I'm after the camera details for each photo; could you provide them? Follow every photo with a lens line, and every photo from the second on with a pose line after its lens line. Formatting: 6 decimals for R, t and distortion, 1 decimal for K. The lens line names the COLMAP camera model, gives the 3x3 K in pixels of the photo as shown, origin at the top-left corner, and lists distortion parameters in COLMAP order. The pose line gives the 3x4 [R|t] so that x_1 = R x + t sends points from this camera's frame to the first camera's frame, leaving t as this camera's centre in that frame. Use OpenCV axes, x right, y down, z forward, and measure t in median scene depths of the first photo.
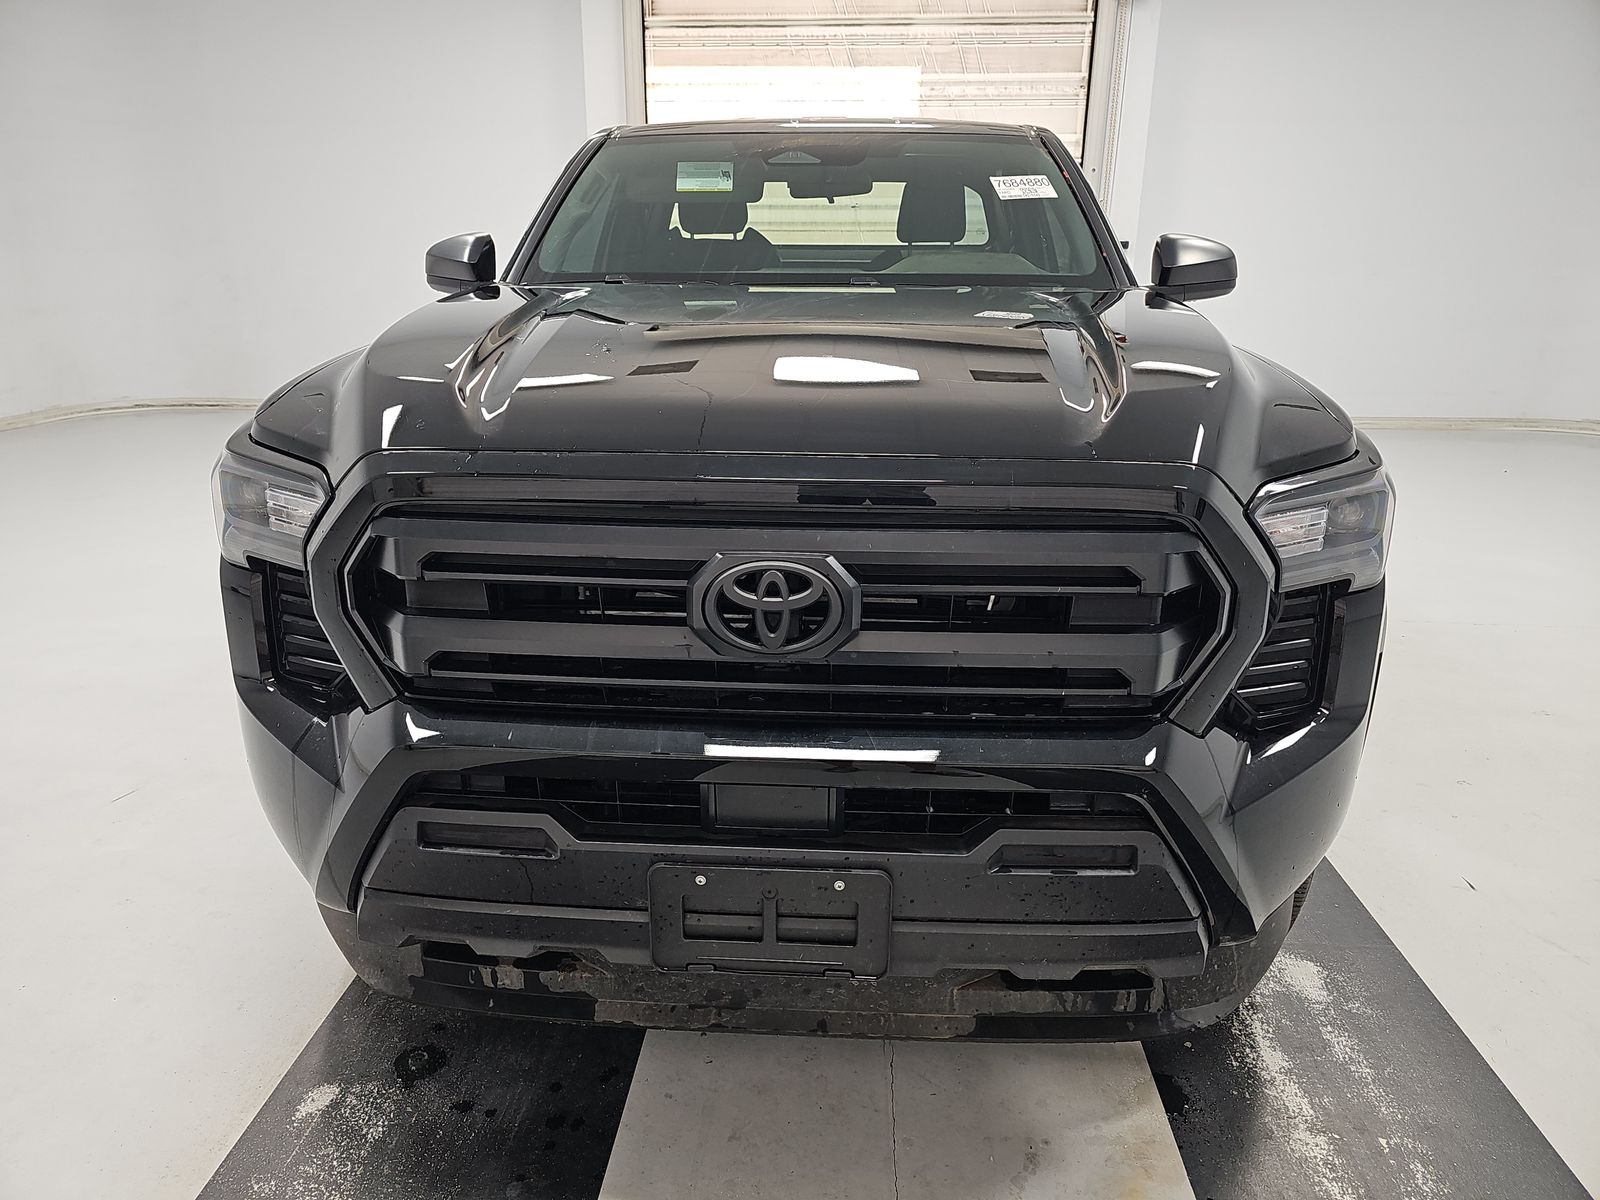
lens RADIAL K [[1060.6, 0, 790.2], [0, 1060.6, 604.1], [0, 0, 1]] dist [0.046463, -0.051584]
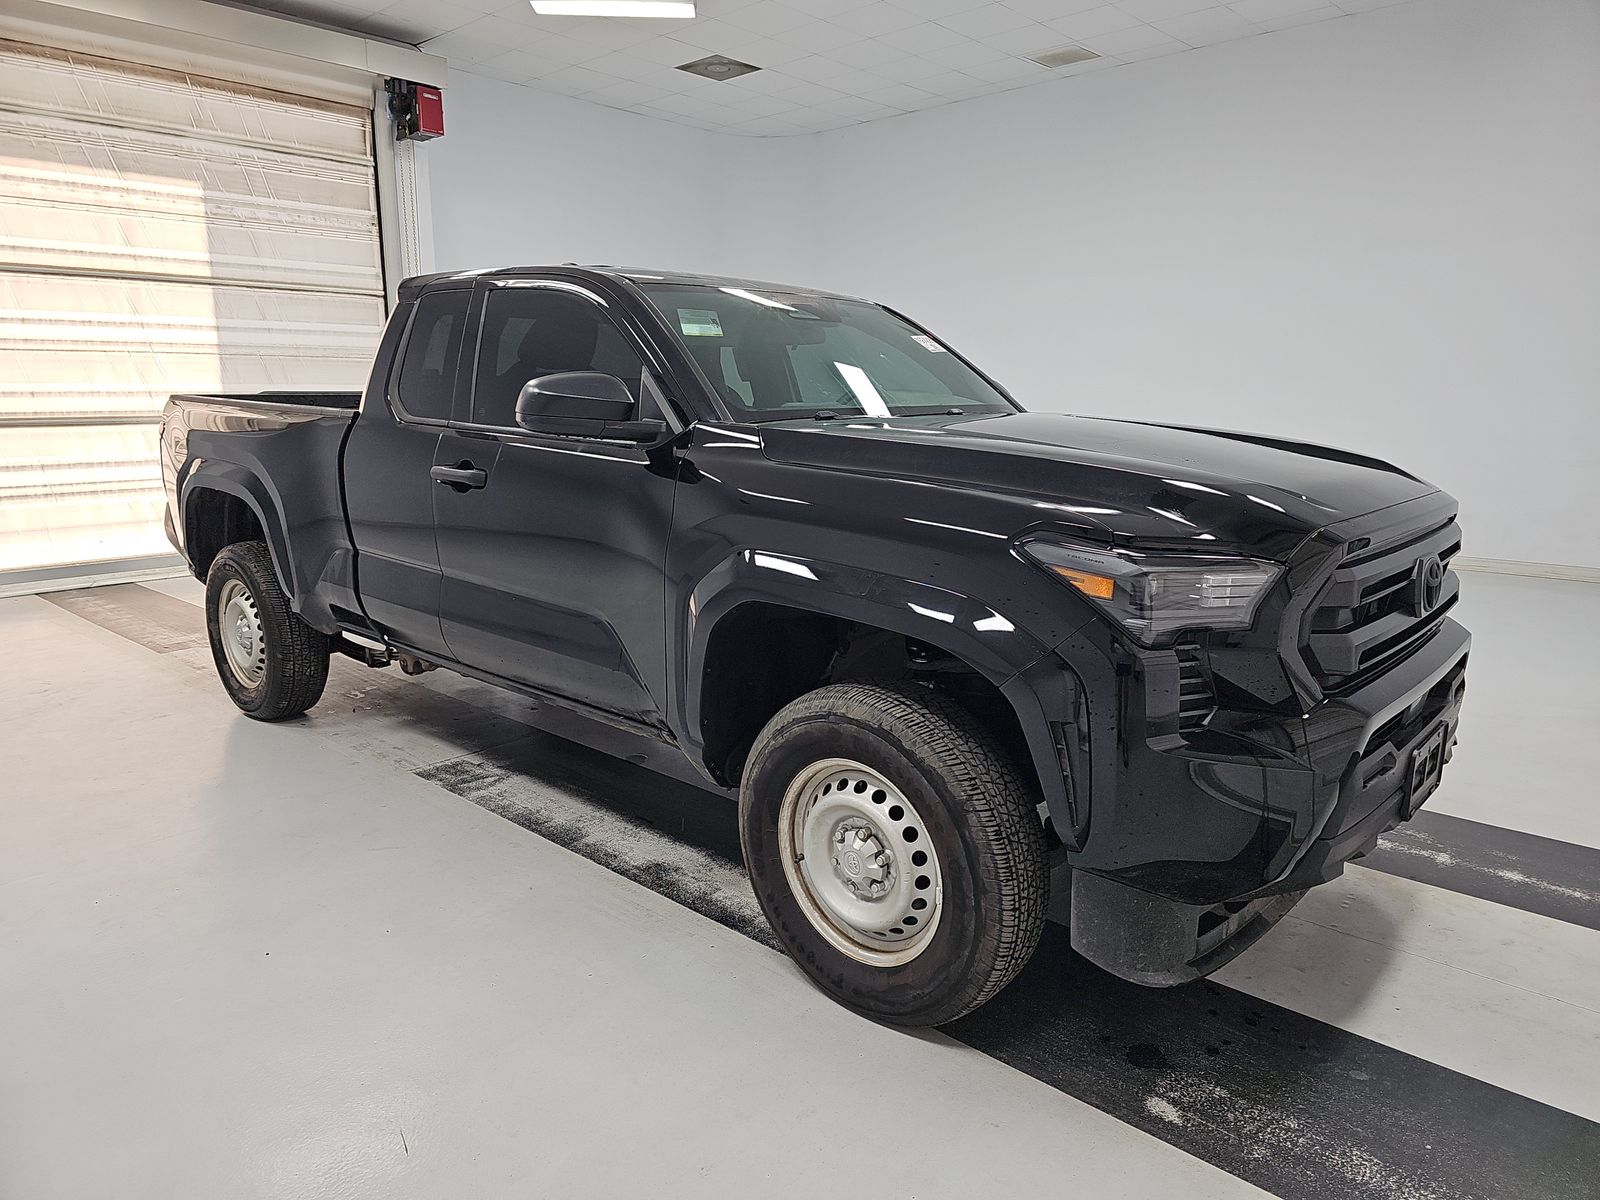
lens RADIAL K [[1055.0, 0, 778.5], [0, 1055.0, 606.4], [0, 0, 1]] dist [0.030911, -0.031859]
pose [[0.634970, -0.160046, 0.755777, -0.317697], [0.235180, 0.971917, 0.008229, -0.037483], [-0.735869, 0.172519, 0.654777, 0.097583]]
